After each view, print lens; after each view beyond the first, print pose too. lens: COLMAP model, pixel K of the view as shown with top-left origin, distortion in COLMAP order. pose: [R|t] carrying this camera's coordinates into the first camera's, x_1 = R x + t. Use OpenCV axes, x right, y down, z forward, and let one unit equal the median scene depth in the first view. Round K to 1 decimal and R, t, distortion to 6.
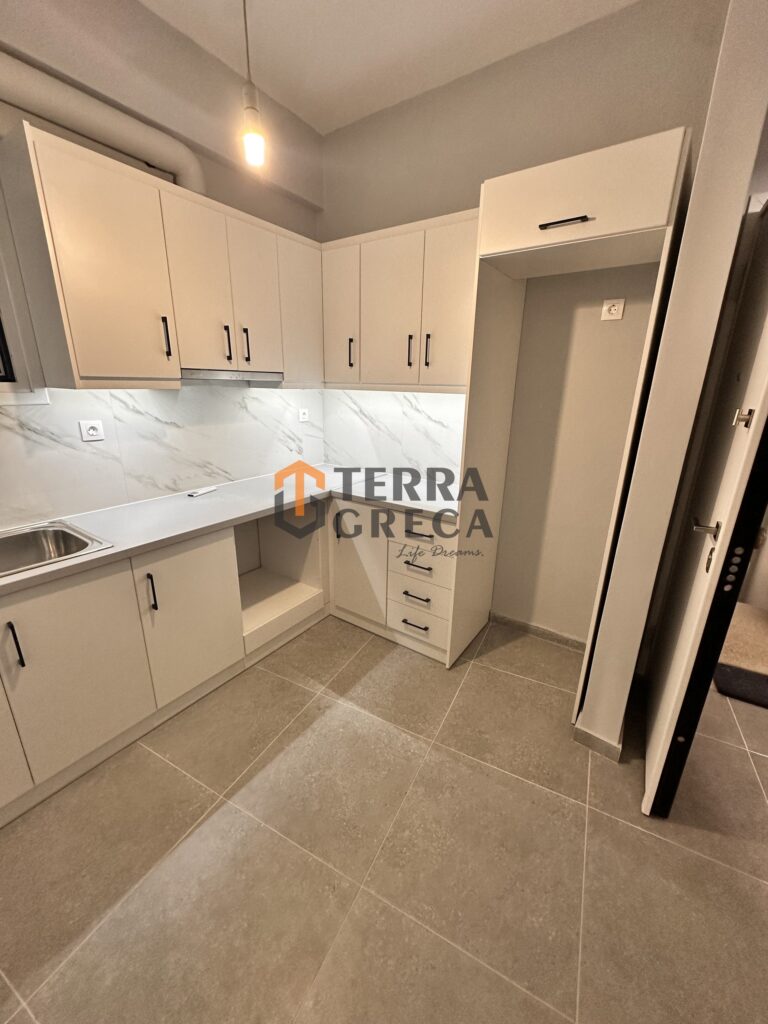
lens RADIAL K [[408.2, 0, 382.2], [0, 408.2, 510.9], [0, 0, 1]] dist [-0.001930, -0.000511]
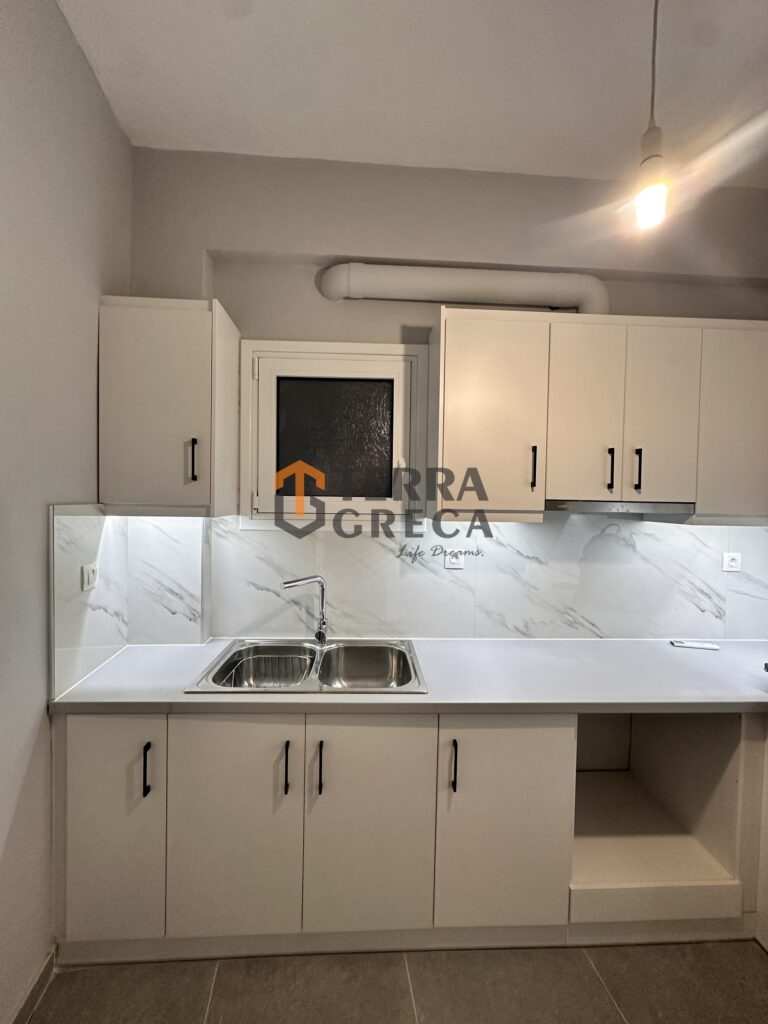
lens RADIAL K [[408.2, 0, 387.5], [0, 408.2, 510.3], [0, 0, 1]] dist [-0.001930, -0.000511]
pose [[0.608936, 0.016591, -0.793046, -0.011895], [-0.244303, 0.955104, -0.167606, -0.091005], [0.754661, 0.295805, 0.585651, 0.221815]]
